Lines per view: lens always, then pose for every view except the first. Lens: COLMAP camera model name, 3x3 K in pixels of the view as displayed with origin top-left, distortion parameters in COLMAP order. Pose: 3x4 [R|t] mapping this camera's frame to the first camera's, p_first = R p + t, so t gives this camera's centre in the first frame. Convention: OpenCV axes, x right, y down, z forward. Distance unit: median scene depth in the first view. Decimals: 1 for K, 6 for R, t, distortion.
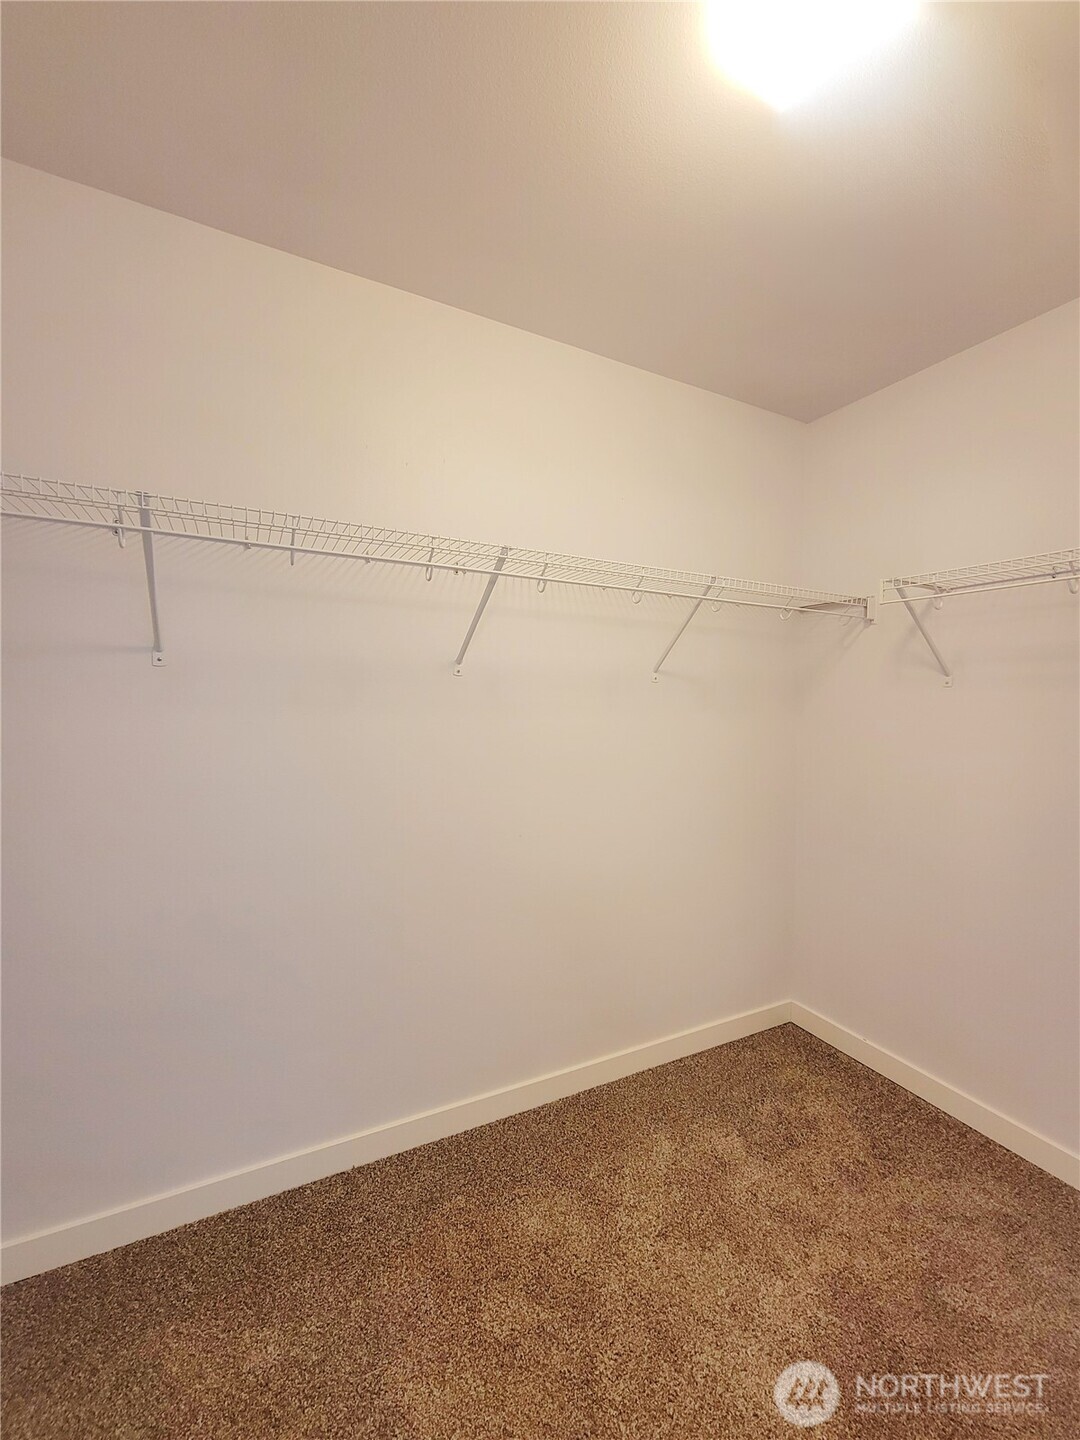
lens RADIAL K [[579.1, 0, 537.4], [0, 579.1, 686.8], [0, 0, 1]] dist [-0.010859, -0.000029]
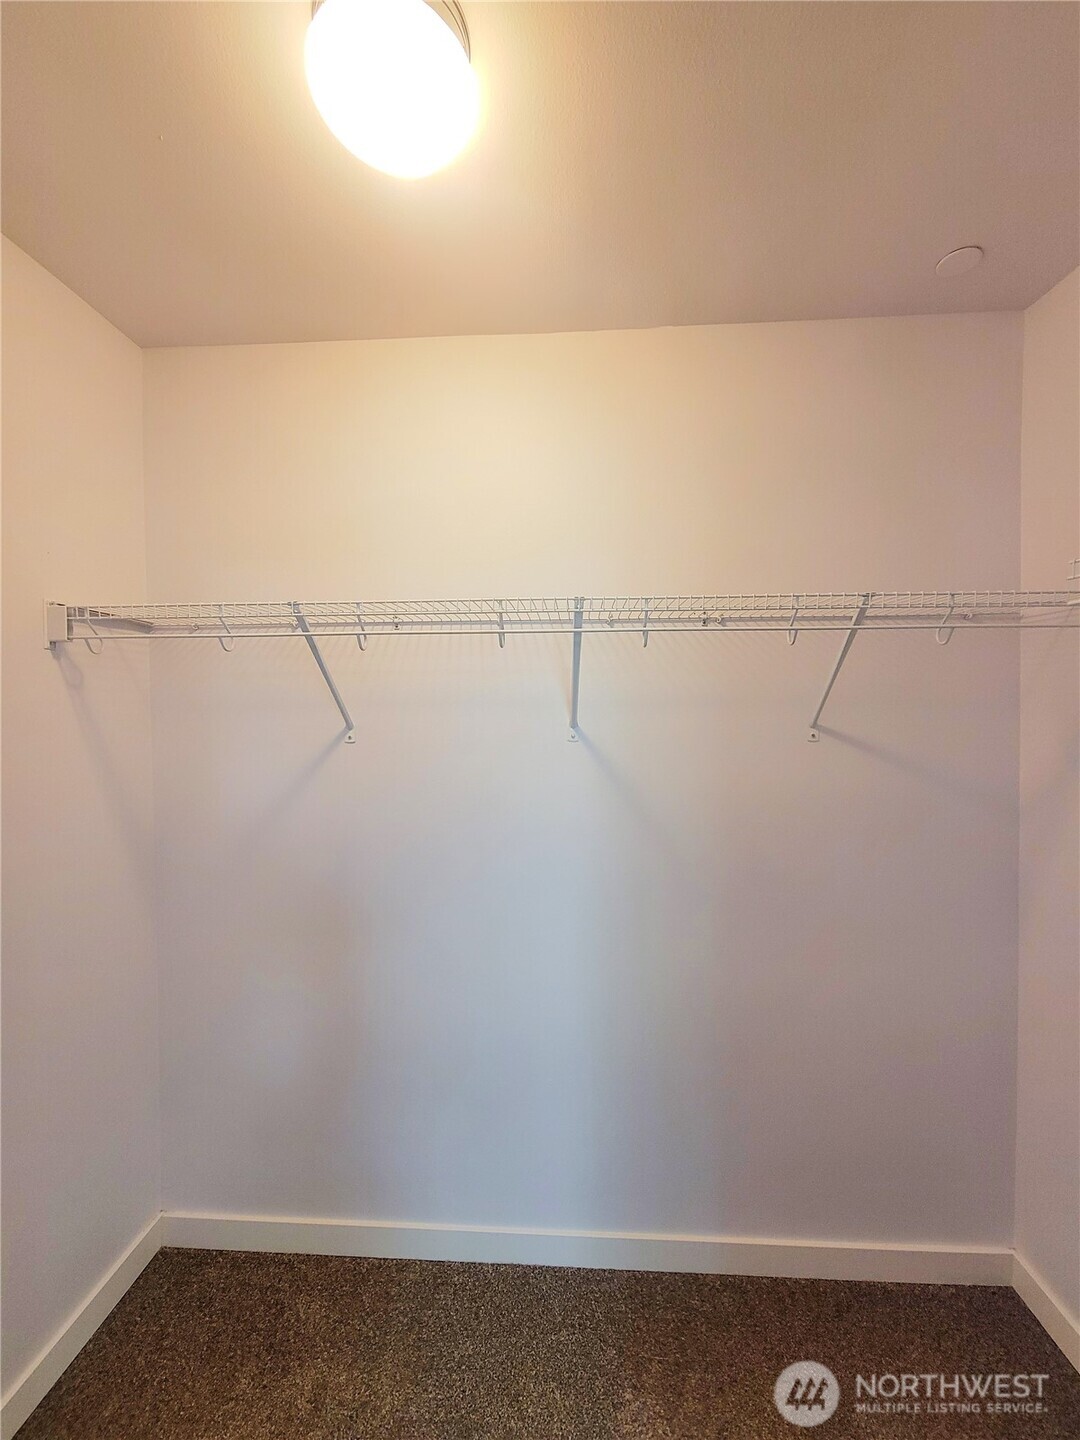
lens RADIAL K [[590.6, 0, 518.8], [0, 590.6, 717.6], [0, 0, 1]] dist [-0.000780, 0.000120]
pose [[0.866786, -0.057691, -0.495332, 0.301927], [0.025306, 0.997094, -0.071848, 0.009611], [0.498038, 0.049742, 0.865727, 0.154250]]
